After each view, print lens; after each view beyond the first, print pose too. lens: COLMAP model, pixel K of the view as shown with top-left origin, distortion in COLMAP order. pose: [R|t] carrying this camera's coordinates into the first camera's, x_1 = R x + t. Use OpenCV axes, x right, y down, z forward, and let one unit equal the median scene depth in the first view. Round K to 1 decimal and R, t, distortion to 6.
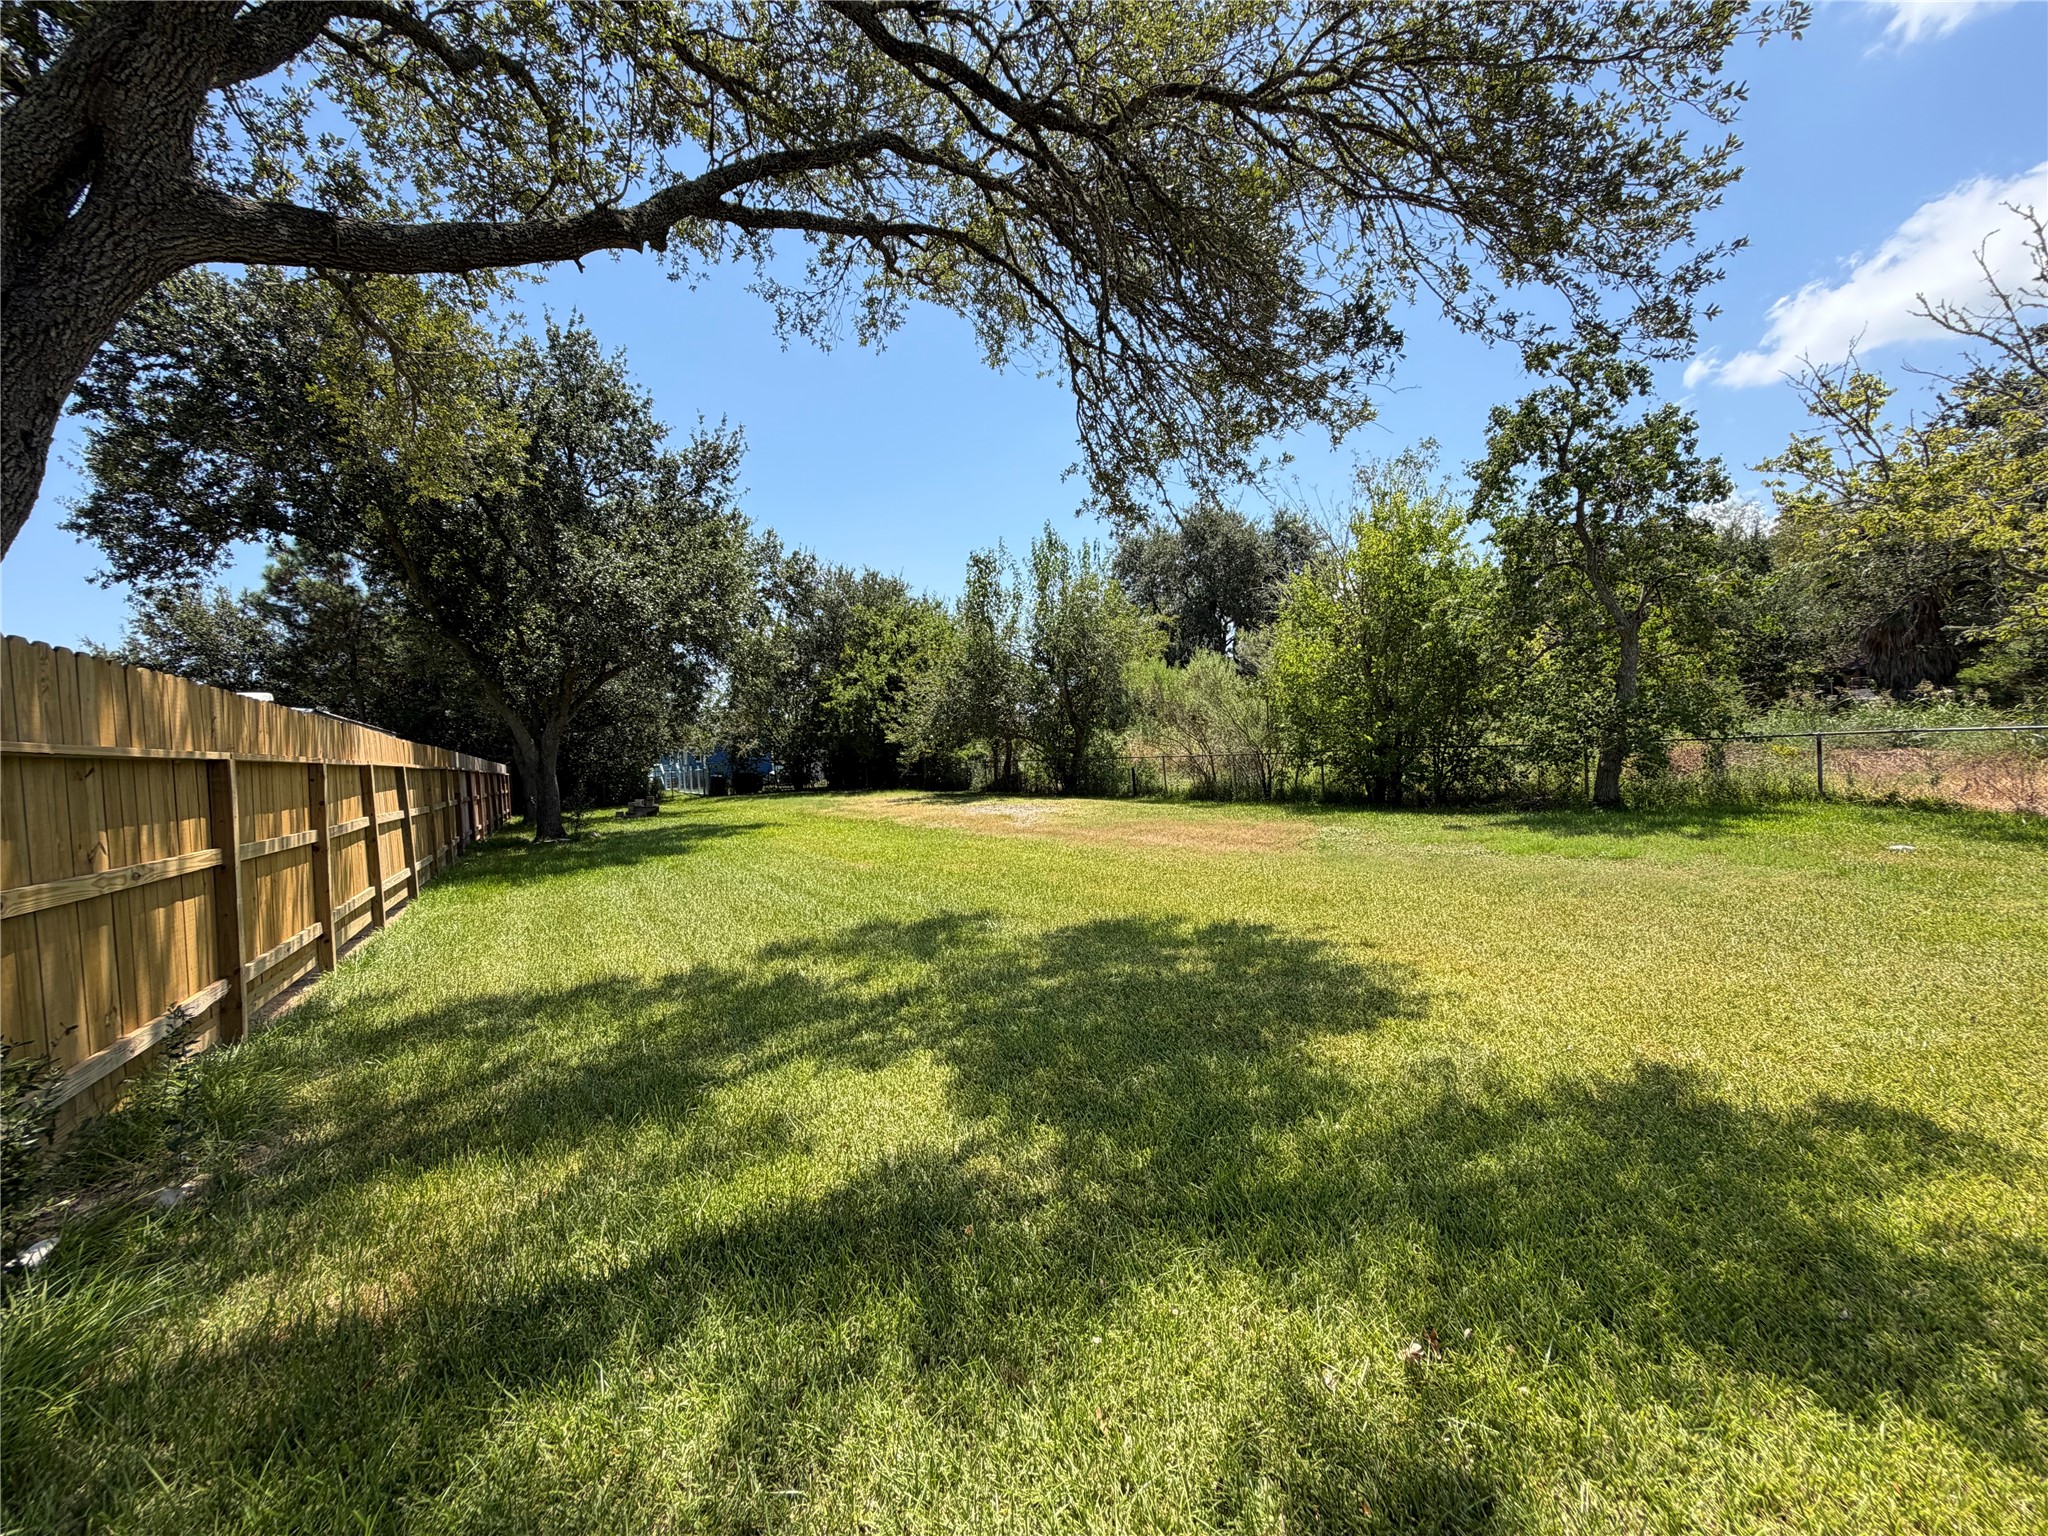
lens RADIAL K [[813.2, 0, 1020.1], [0, 813.2, 766.5], [0, 0, 1]] dist [0.001459, -0.000170]
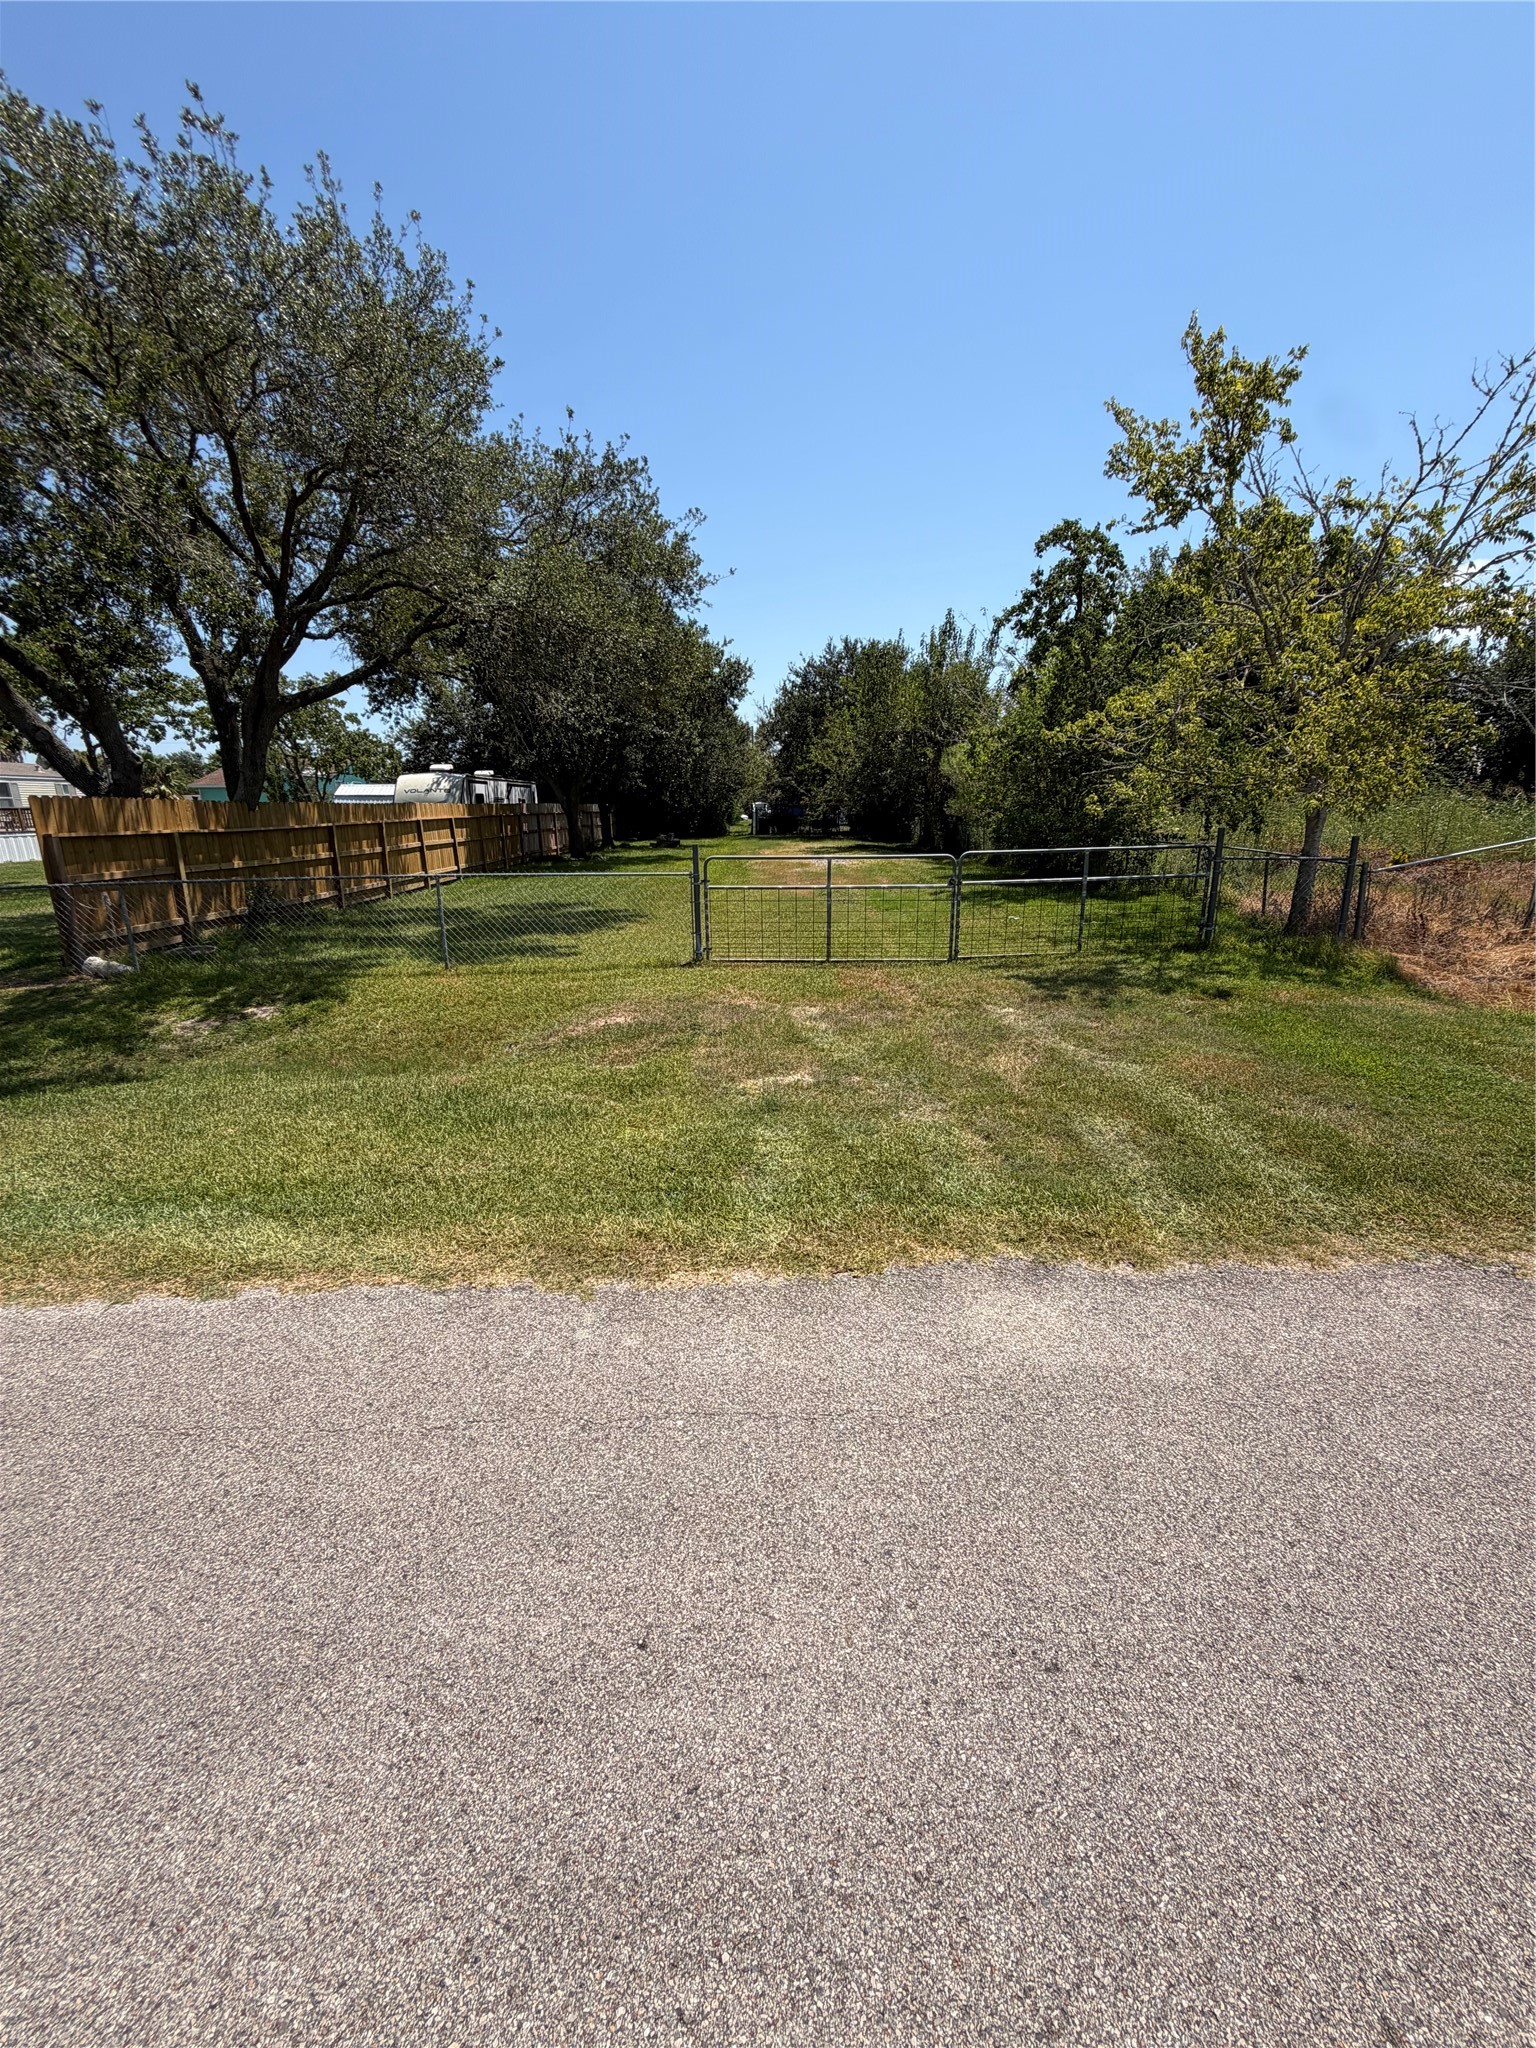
lens RADIAL K [[813.2, 0, 772.2], [0, 813.2, 1017.6], [0, 0, 1]] dist [0.001459, -0.000170]
pose [[0.875944, 0.160061, -0.455086, 1.294304], [-0.038669, 0.963613, 0.264488, -0.115555], [0.480861, -0.214079, 0.850260, -0.655405]]
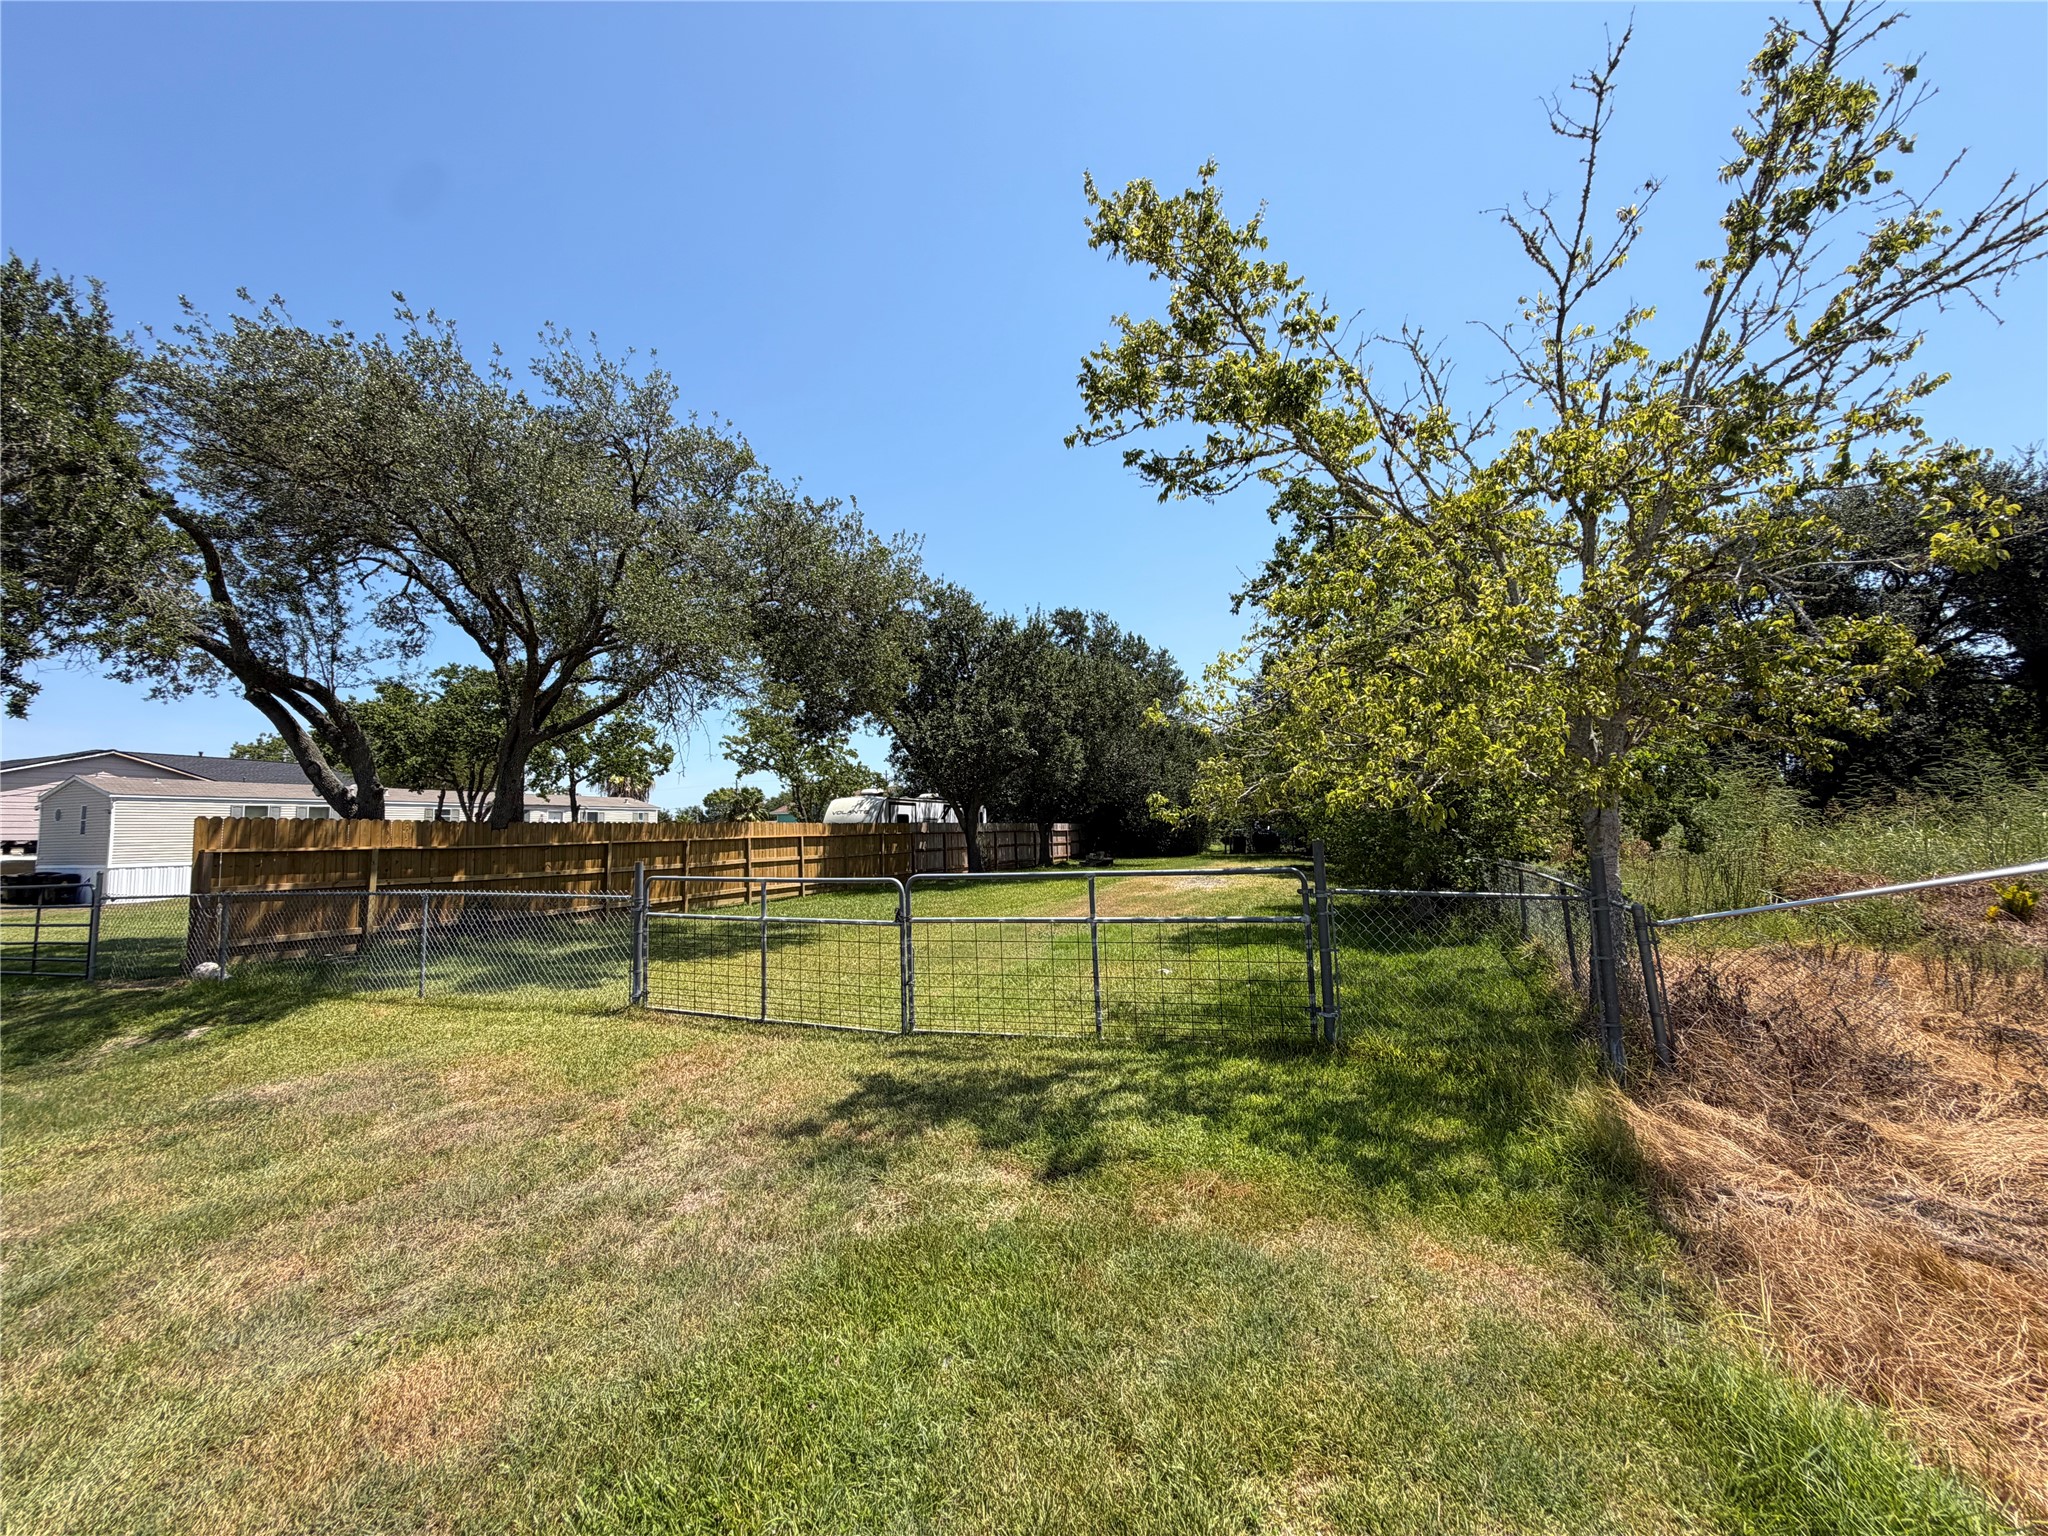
lens RADIAL K [[813.2, 0, 1021.9], [0, 813.2, 767.5], [0, 0, 1]] dist [0.001459, -0.000170]
pose [[0.629244, -0.023786, -0.776844, 1.674801], [-0.020782, 0.998659, -0.047411, -0.118614], [0.776930, 0.045977, 0.627906, 0.089570]]
